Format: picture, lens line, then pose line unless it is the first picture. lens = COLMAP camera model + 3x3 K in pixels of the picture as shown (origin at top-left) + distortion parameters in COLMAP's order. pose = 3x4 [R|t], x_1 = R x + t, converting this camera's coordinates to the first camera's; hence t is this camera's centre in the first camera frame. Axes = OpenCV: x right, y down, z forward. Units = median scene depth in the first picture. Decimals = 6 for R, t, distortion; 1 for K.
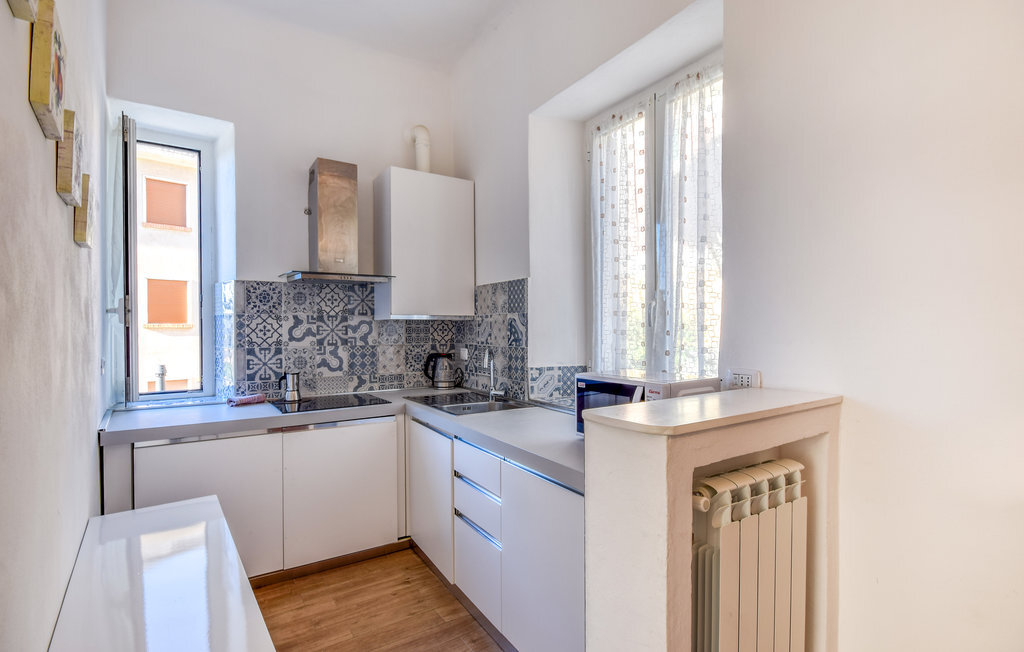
lens RADIAL K [[496.0, 0, 491.9], [0, 496.0, 333.9], [0, 0, 1]] dist [-0.000835, 0.002839]
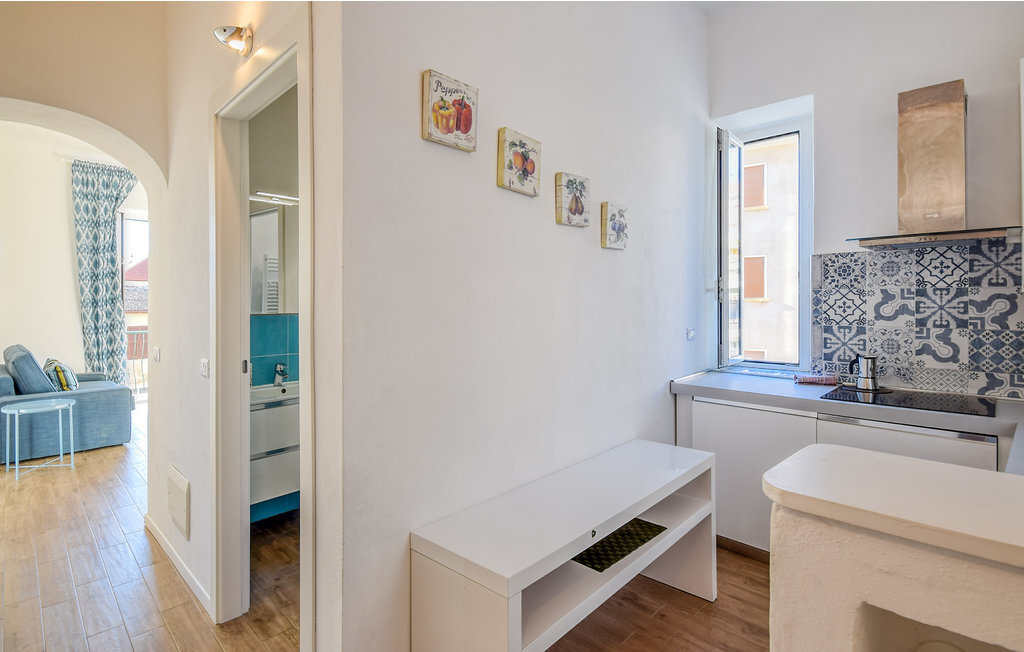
lens RADIAL K [[496.0, 0, 504.3], [0, 496.0, 303.0], [0, 0, 1]] dist [-0.000835, 0.002839]
pose [[0.228758, 0.002553, -0.973480, 0.274314], [-0.010993, 0.999940, 0.000039, -0.007201], [0.973421, 0.010693, 0.228772, 0.183897]]
